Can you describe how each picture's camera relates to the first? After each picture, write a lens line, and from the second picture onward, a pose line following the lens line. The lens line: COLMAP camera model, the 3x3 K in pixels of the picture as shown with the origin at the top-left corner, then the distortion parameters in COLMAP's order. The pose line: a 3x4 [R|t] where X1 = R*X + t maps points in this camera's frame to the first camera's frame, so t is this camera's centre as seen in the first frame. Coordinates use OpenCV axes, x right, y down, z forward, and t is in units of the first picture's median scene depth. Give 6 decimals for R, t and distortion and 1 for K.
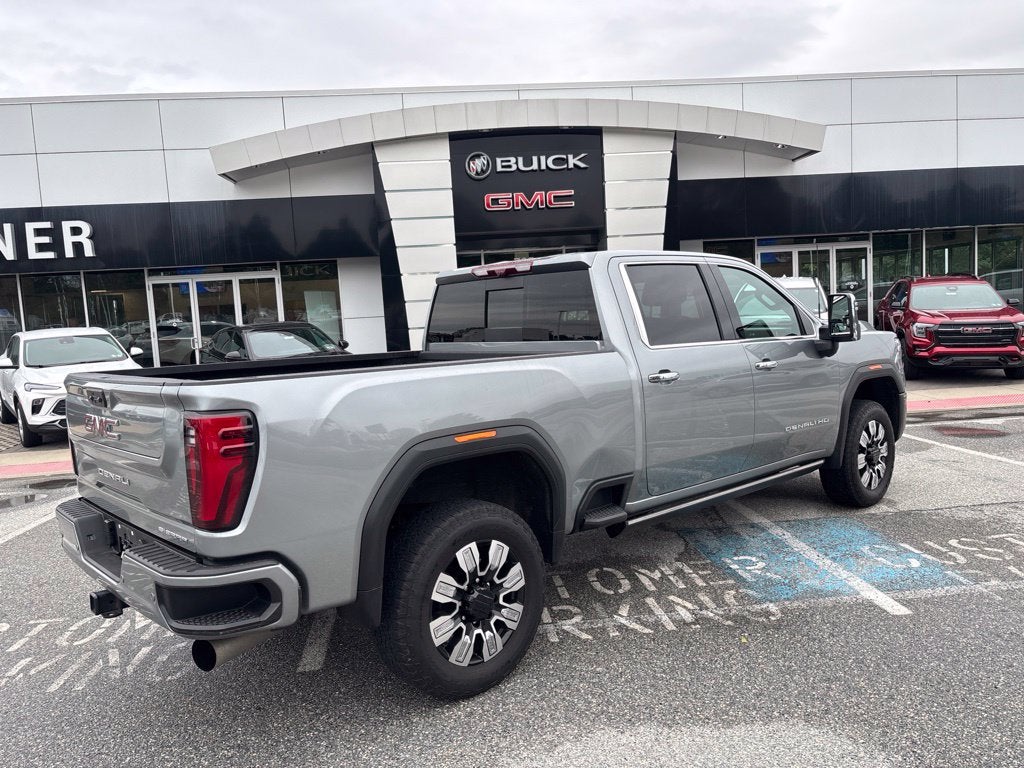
lens RADIAL K [[771.9, 0, 517.4], [0, 771.9, 381.7], [0, 0, 1]] dist [0.044084, -0.039075]
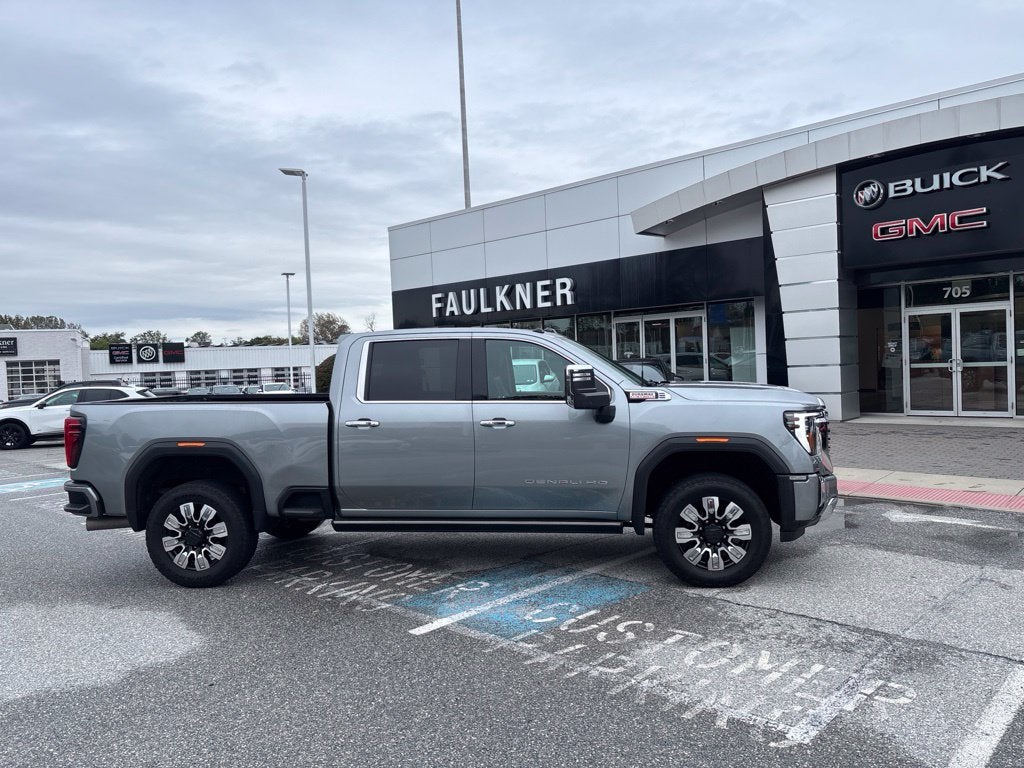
lens RADIAL K [[771.9, 0, 517.4], [0, 771.9, 381.7], [0, 0, 1]] dist [0.044084, -0.039075]
pose [[0.653509, 0.049762, -0.755282, 1.023394], [-0.069478, 0.997568, 0.005609, -0.079033], [0.753724, 0.048810, 0.655377, 0.205338]]
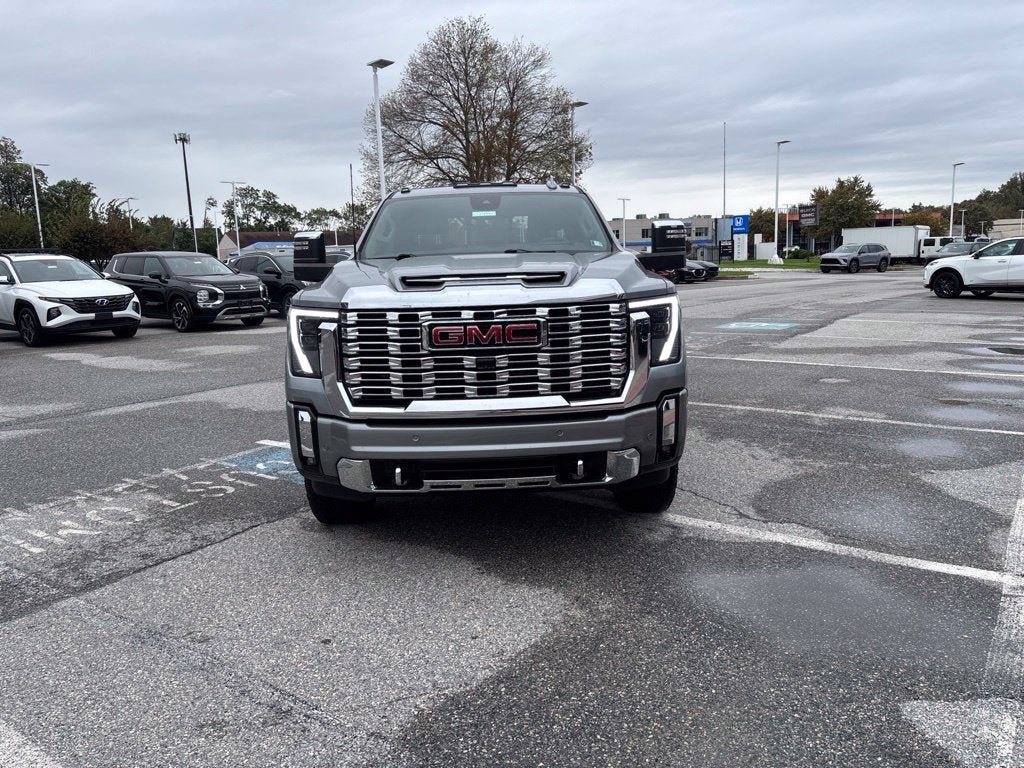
lens RADIAL K [[777.4, 0, 514.2], [0, 777.4, 366.6], [0, 0, 1]] dist [0.031891, -0.005966]
pose [[-0.659805, 0.183738, -0.728627, 0.882178], [0.001454, 0.969956, 0.243277, -0.166713], [0.751435, 0.159457, -0.640249, 1.635175]]
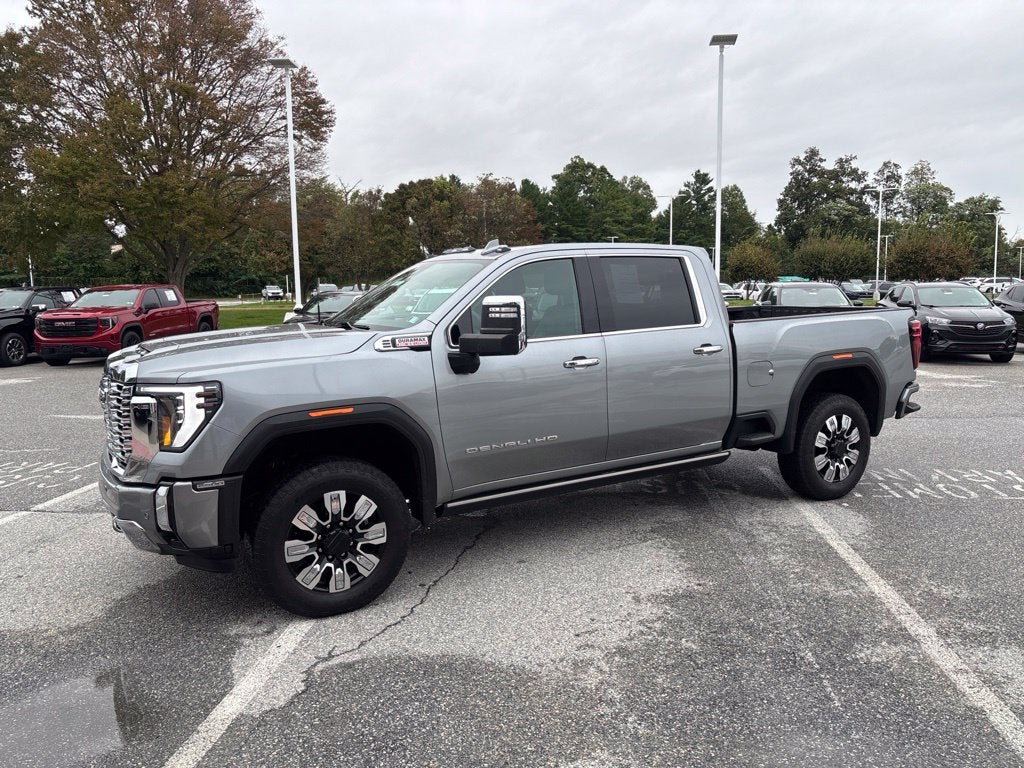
lens RADIAL K [[768.3, 0, 518.4], [0, 768.3, 374.0], [0, 0, 1]] dist [0.042472, -0.039509]
pose [[-0.974835, 0.047121, 0.217892, -0.066953], [0.088662, 0.978728, 0.185012, -0.169811], [-0.204540, 0.199675, -0.958276, 1.857778]]
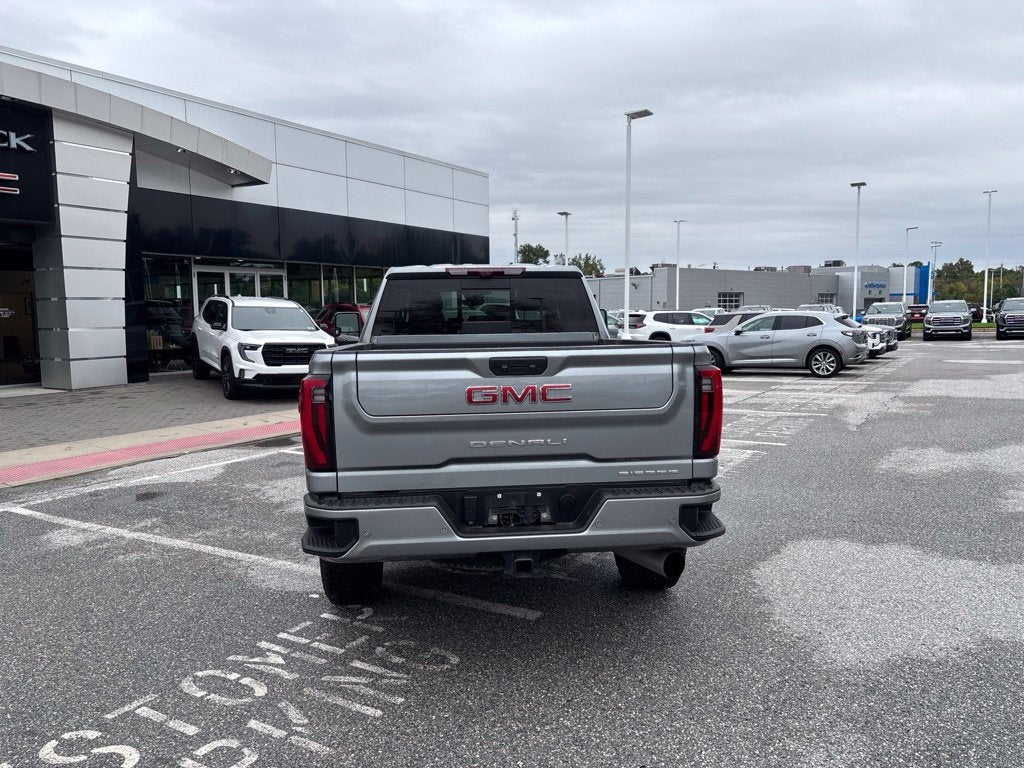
lens RADIAL K [[771.9, 0, 517.4], [0, 771.9, 381.7], [0, 0, 1]] dist [0.044084, -0.039075]
pose [[0.601549, -0.026261, 0.798404, -0.738763], [0.055387, 0.998425, -0.008891, 0.027237], [-0.796913, 0.049570, 0.602056, 0.211627]]
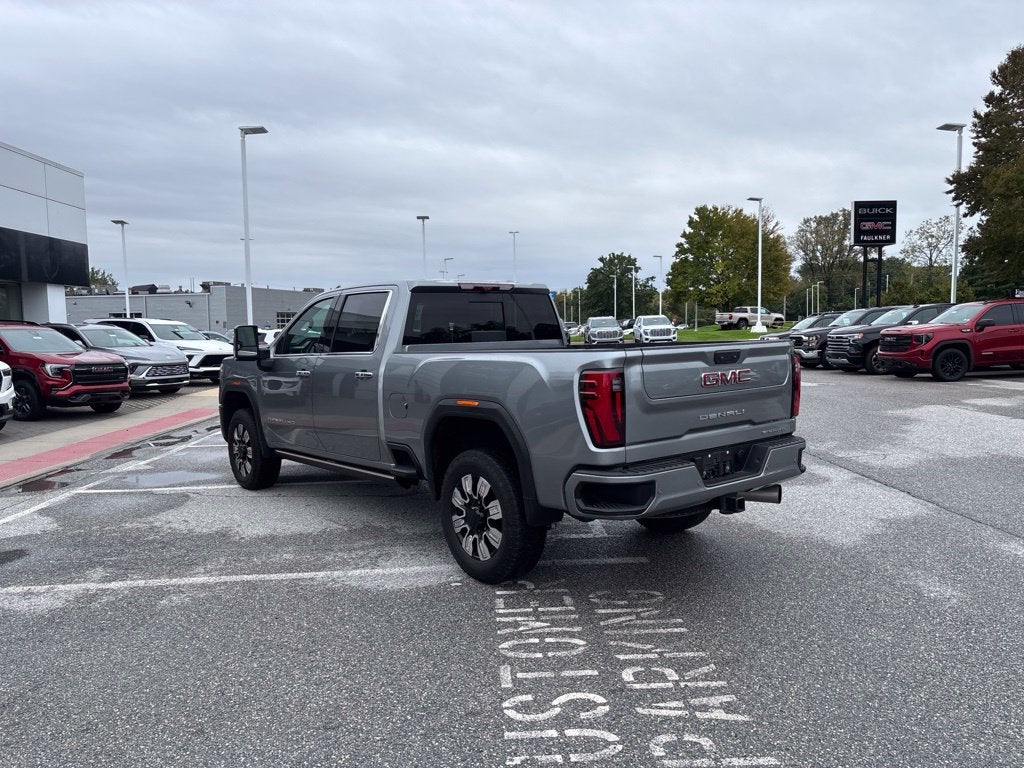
lens RADIAL K [[771.9, 0, 517.4], [0, 771.9, 381.7], [0, 0, 1]] dist [0.044084, -0.039075]
pose [[0.053259, -0.020298, 0.998374, -1.063683], [0.108174, 0.994027, 0.014439, 0.002138], [-0.992704, 0.107229, 0.055137, 0.709554]]
